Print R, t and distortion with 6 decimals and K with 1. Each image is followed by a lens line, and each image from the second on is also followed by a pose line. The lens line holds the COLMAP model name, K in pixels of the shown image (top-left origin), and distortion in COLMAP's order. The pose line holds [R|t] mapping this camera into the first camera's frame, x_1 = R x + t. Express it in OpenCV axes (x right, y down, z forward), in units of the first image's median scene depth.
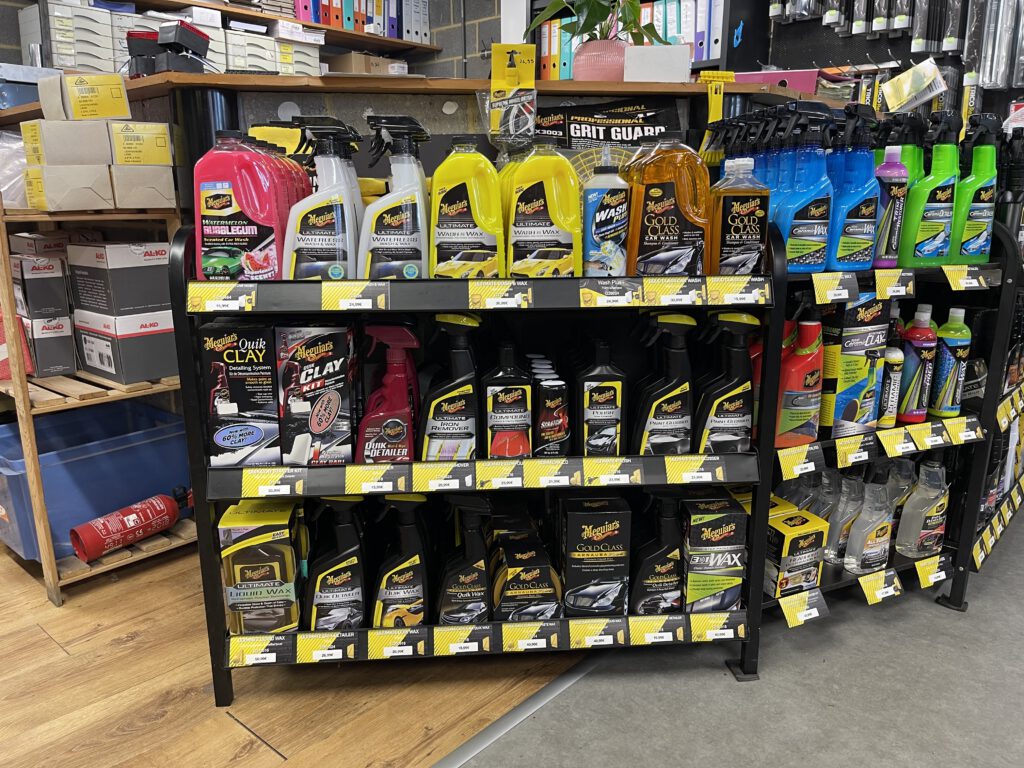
lens RADIAL K [[761.3, 0, 512.0], [0, 761.3, 384.0], [0, 0, 1]] dist [0.055348, -0.087624]
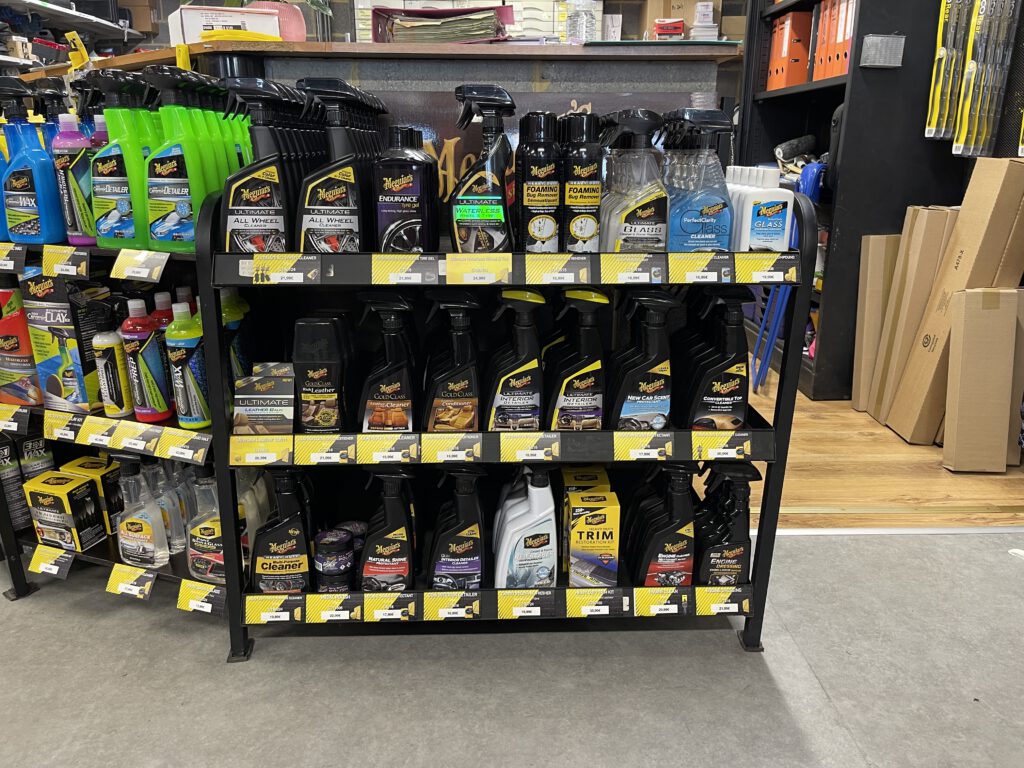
lens RADIAL K [[761.3, 0, 512.0], [0, 761.3, 384.0], [0, 0, 1]] dist [0.055348, -0.087624]
pose [[0.706843, 0.210245, -0.675404, 1.631926], [-0.166691, 0.977427, 0.129811, -0.207593], [0.687450, 0.020828, 0.725933, 0.728801]]
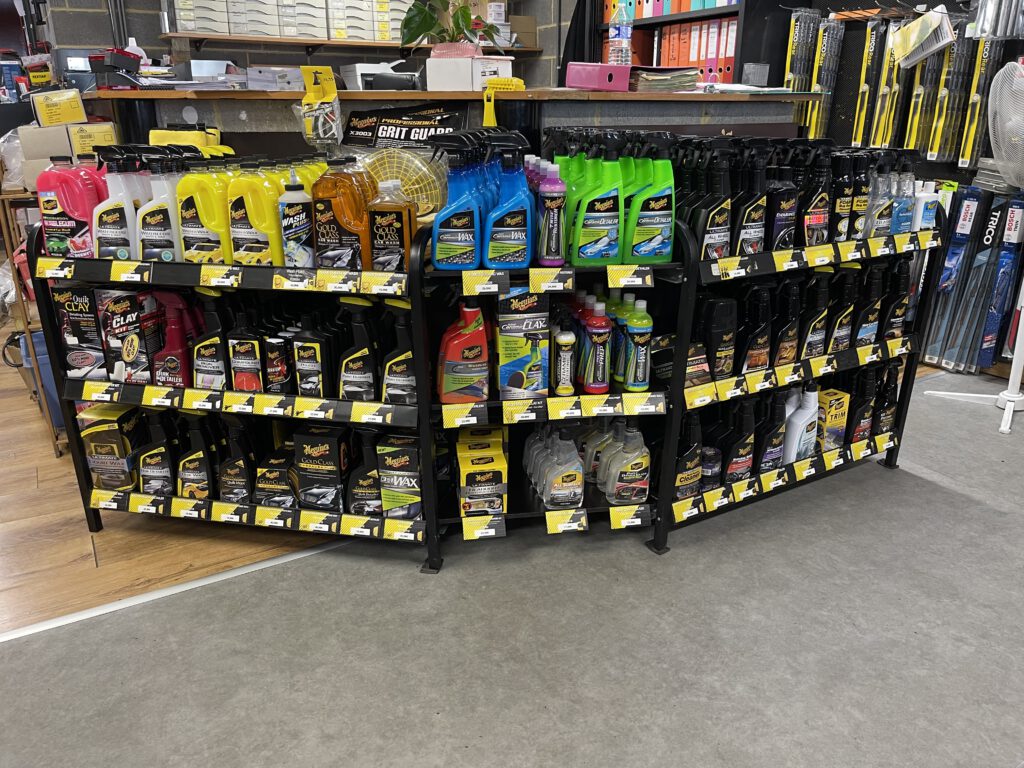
lens RADIAL K [[746.3, 0, 512.0], [0, 746.3, 384.0], [0, 0, 1]] dist [0.054825, -0.069266]
pose [[0.958180, 0.096900, -0.269261, 0.811300], [-0.064534, 0.989855, 0.126576, -0.118894], [0.278795, -0.103906, 0.954713, -0.175390]]
